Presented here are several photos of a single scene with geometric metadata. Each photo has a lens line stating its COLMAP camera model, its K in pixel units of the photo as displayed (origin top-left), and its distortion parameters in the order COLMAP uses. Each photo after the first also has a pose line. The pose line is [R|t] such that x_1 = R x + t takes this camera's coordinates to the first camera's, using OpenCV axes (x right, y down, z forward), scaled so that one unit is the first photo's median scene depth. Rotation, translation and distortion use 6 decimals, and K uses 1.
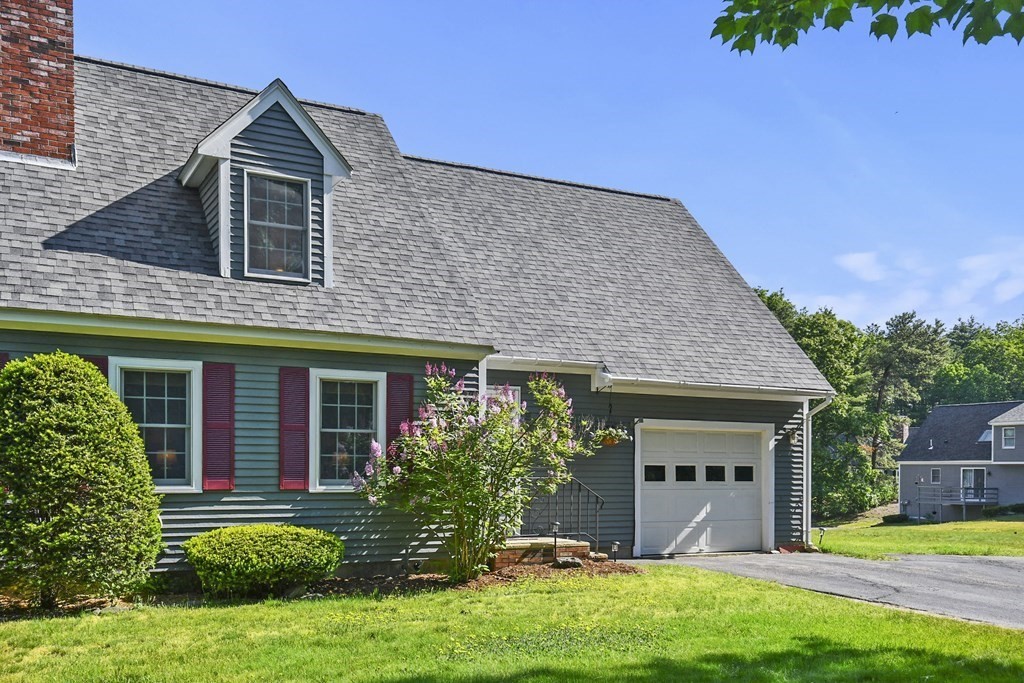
lens RADIAL K [[986.5, 0, 510.2], [0, 986.5, 473.5], [0, 0, 1]] dist [0.034122, -0.013387]
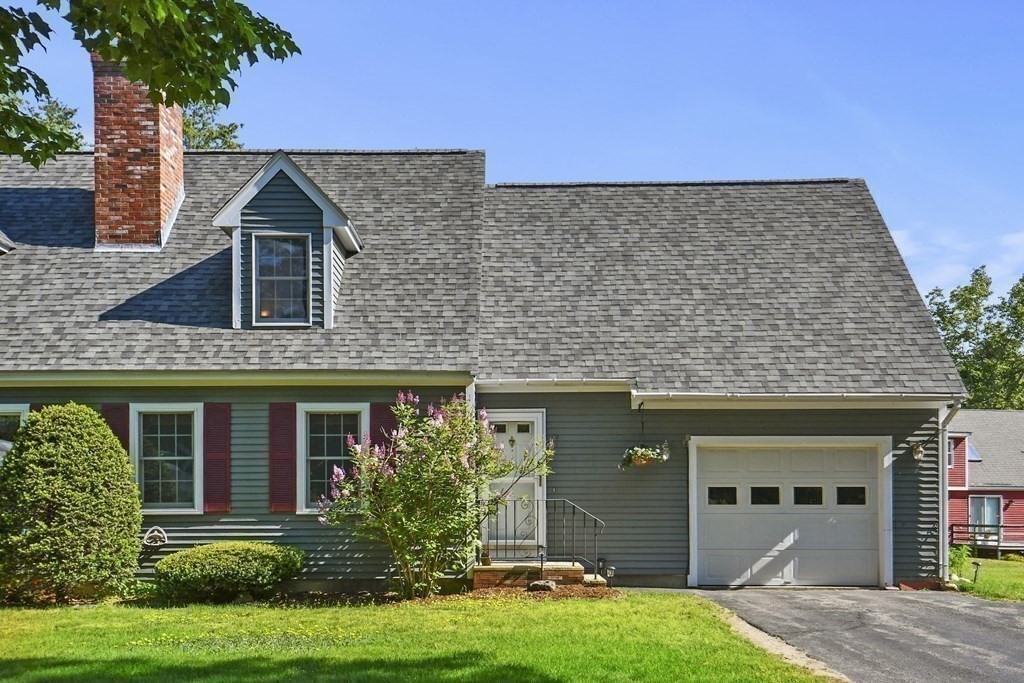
lens RADIAL K [[1051.9, 0, 494.8], [0, 1051.9, 498.6], [0, 0, 1]] dist [0.025502, 0.024353]
pose [[0.873795, -0.007481, -0.486237, 0.555720], [0.004760, 0.999965, -0.006832, 0.010214], [0.486271, 0.003655, 0.873800, 0.066446]]
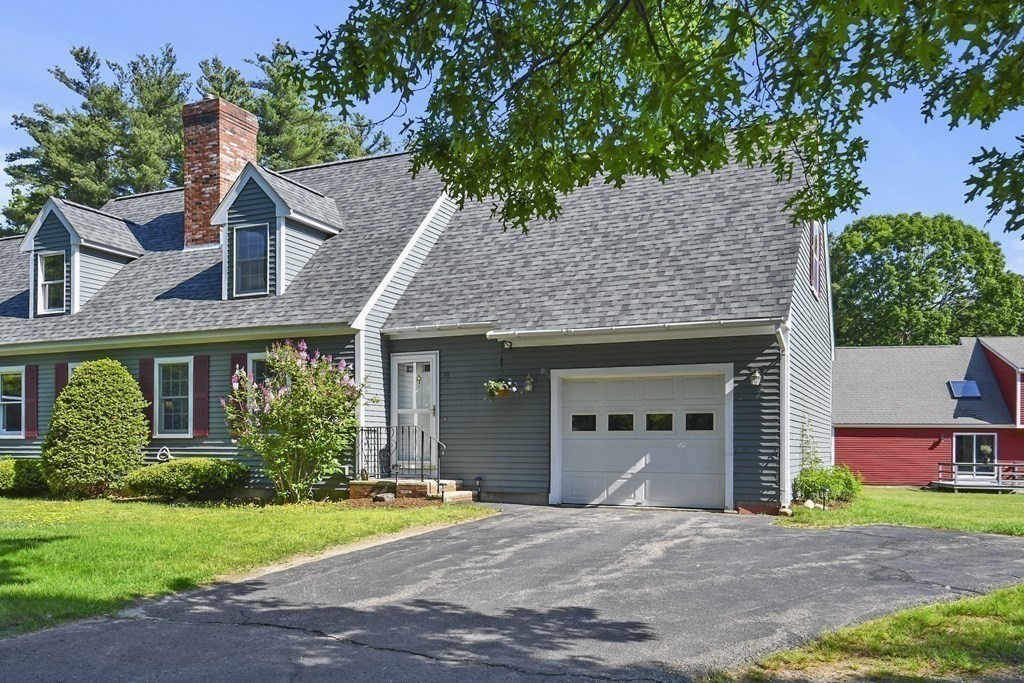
lens RADIAL K [[852.6, 0, 515.0], [0, 852.6, 442.5], [0, 0, 1]] dist [0.020861, -0.000481]
pose [[0.594647, -0.005340, -0.803970, 1.021924], [-0.000573, 0.999975, -0.007066, 0.033073], [0.803987, 0.004662, 0.594629, 0.550305]]
